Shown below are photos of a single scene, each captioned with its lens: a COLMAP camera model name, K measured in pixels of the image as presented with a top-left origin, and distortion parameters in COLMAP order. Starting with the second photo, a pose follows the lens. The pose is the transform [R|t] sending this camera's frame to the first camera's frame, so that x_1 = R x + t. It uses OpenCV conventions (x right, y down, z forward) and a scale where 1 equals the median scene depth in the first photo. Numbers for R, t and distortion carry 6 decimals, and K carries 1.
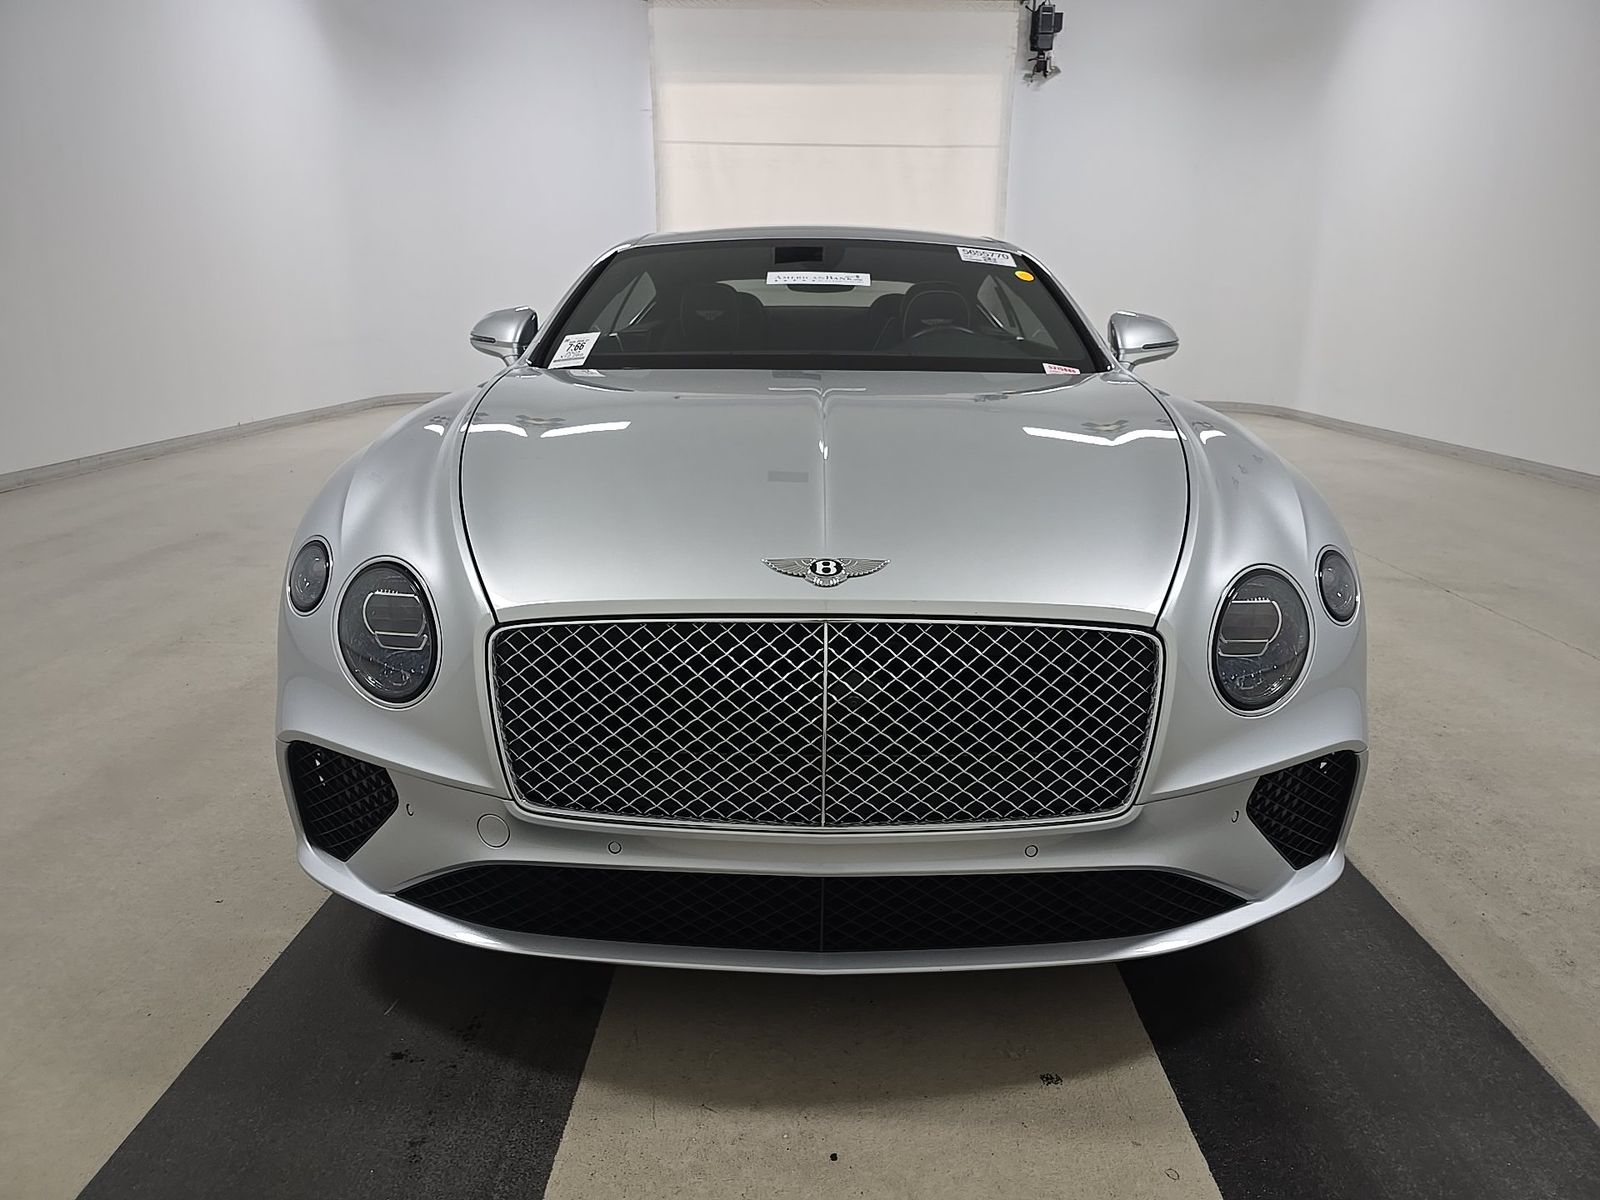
lens RADIAL K [[1067.1, 0, 813.9], [0, 1067.1, 602.9], [0, 0, 1]] dist [0.047737, -0.035322]
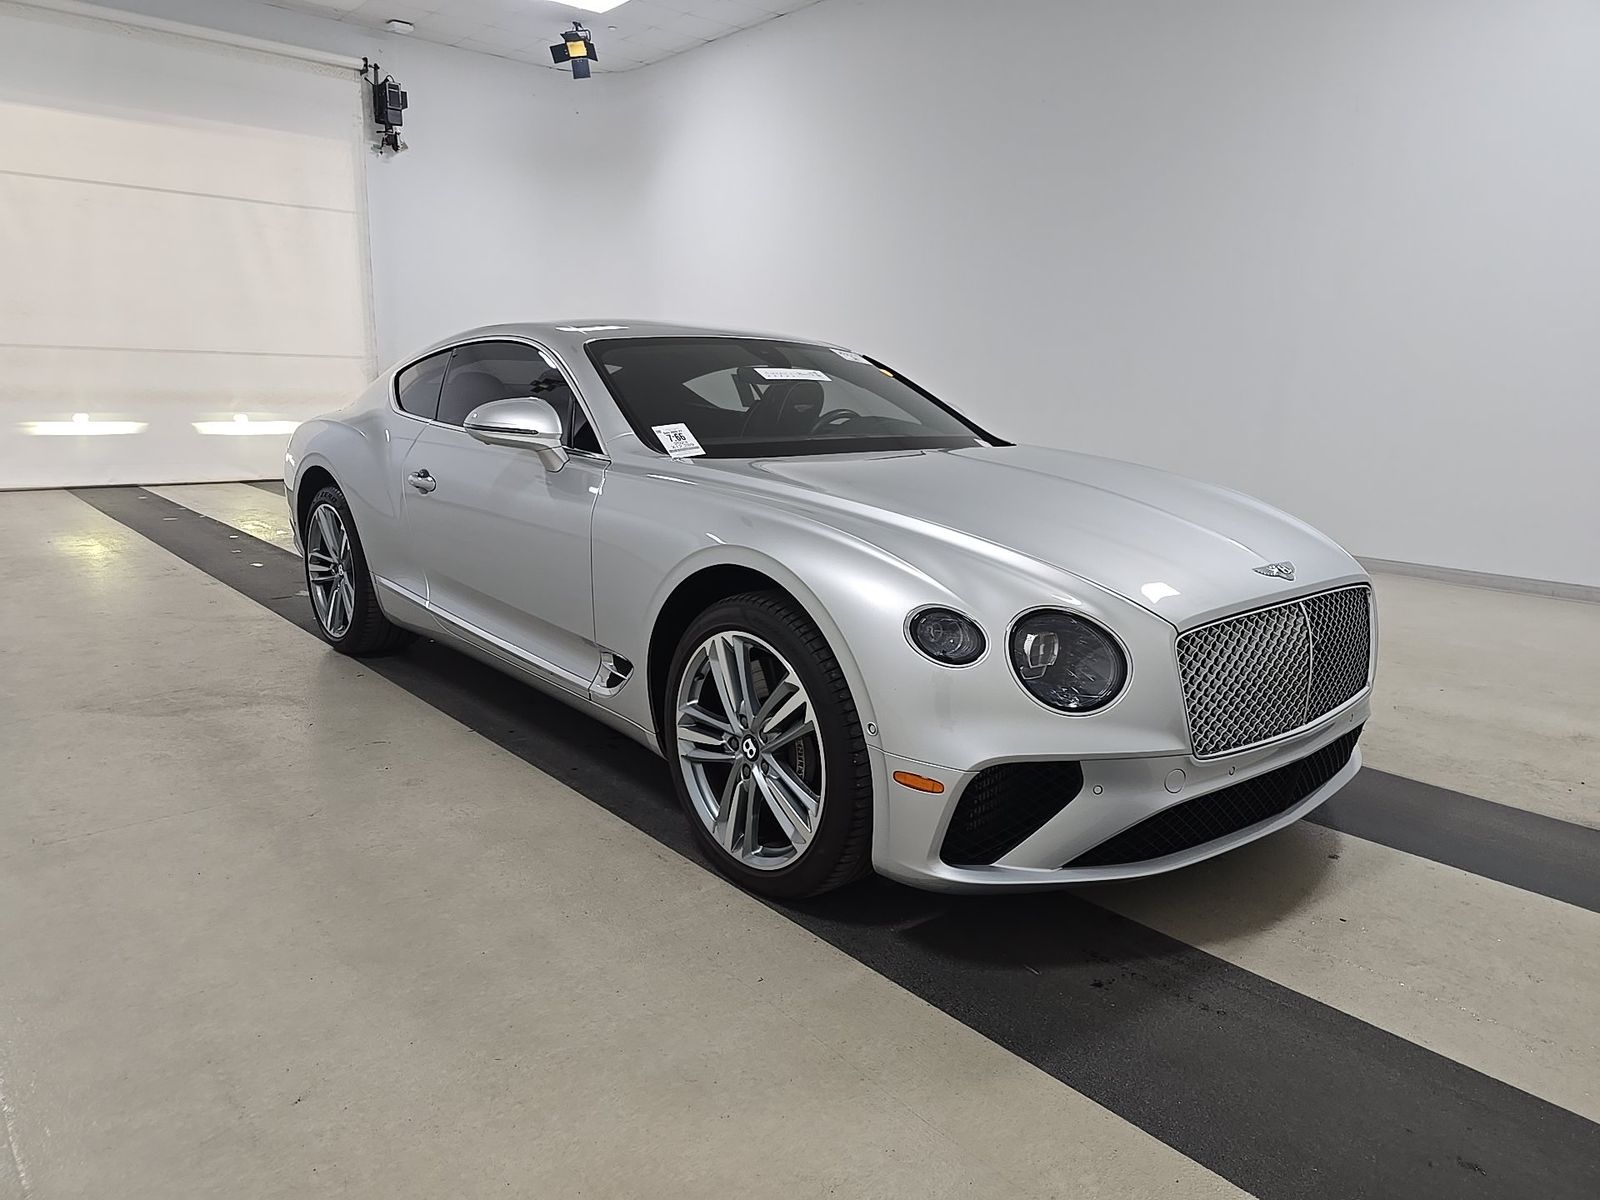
lens RADIAL K [[1081.2, 0, 803.3], [0, 1081.2, 598.2], [0, 0, 1]] dist [0.022398, -0.003313]
pose [[0.751569, -0.128598, 0.646998, -0.214053], [0.166387, 0.986057, 0.002710, -0.015345], [-0.638326, 0.105615, 0.762487, 0.026449]]
